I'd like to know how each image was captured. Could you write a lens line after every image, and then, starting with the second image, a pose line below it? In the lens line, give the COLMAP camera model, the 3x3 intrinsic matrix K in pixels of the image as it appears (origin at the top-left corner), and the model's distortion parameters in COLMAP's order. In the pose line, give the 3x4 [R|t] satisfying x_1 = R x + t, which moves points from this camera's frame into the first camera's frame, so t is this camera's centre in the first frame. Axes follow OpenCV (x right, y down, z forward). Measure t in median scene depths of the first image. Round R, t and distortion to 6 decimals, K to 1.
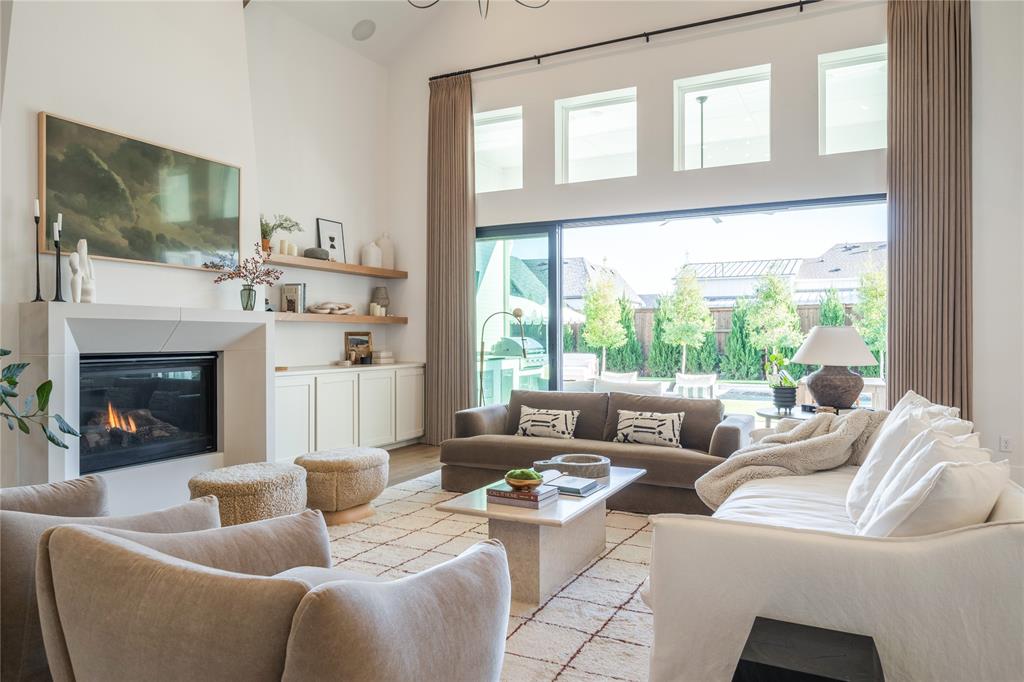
lens RADIAL K [[687.2, 0, 510.4], [0, 687.2, 341.8], [0, 0, 1]] dist [0.003126, 0.000339]
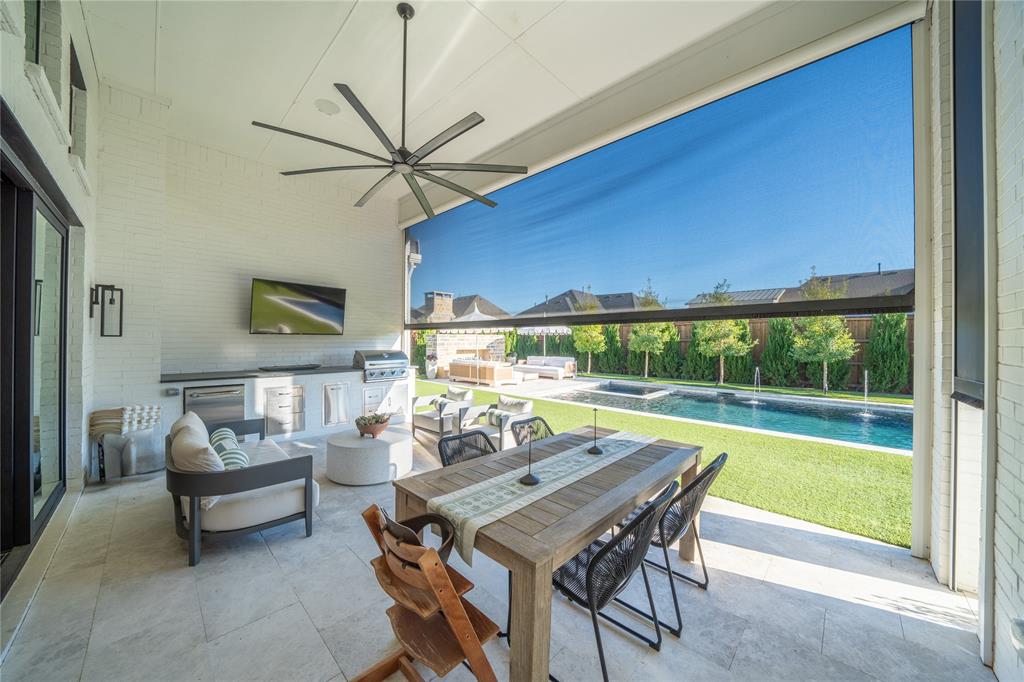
lens RADIAL K [[355.9, 0, 516.2], [0, 355.9, 341.3], [0, 0, 1]] dist [-0.010317, -0.000192]
pose [[0.959768, 0.009262, -0.280642, 0.205408], [-0.009660, 0.999953, -0.000037, -0.012021], [0.280629, 0.002746, 0.959812, 0.298641]]
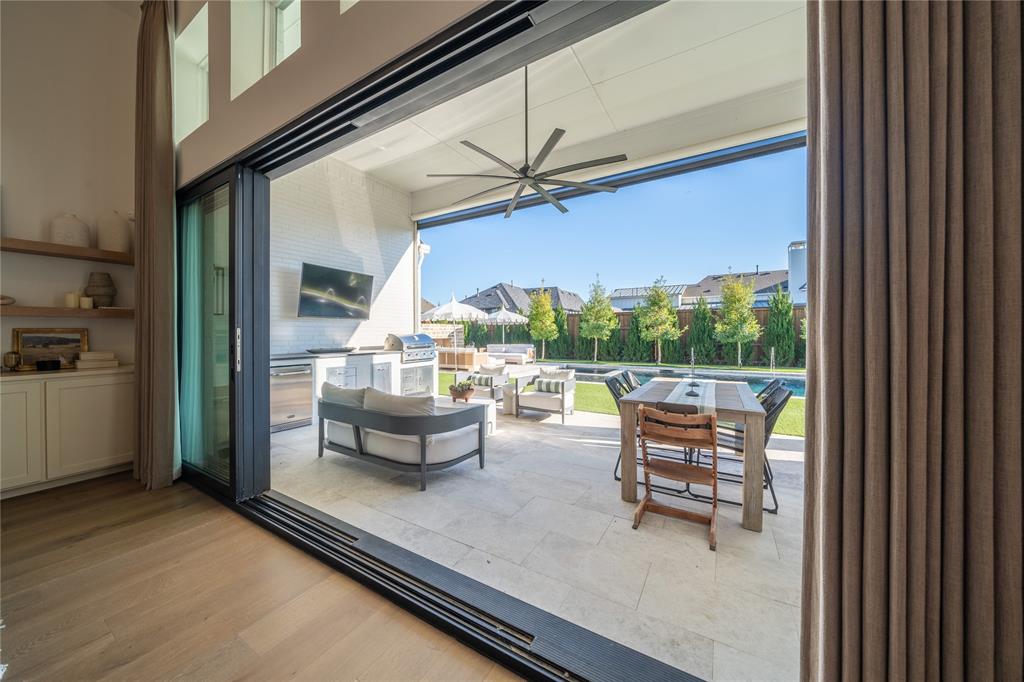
lens RADIAL K [[355.9, 0, 504.2], [0, 355.9, 334.0], [0, 0, 1]] dist [-0.010317, -0.000192]
pose [[0.996557, -0.001705, -0.082891, 0.122654], [0.001512, 0.999996, -0.002395, -0.002214], [0.082895, 0.002261, 0.996556, 0.239348]]
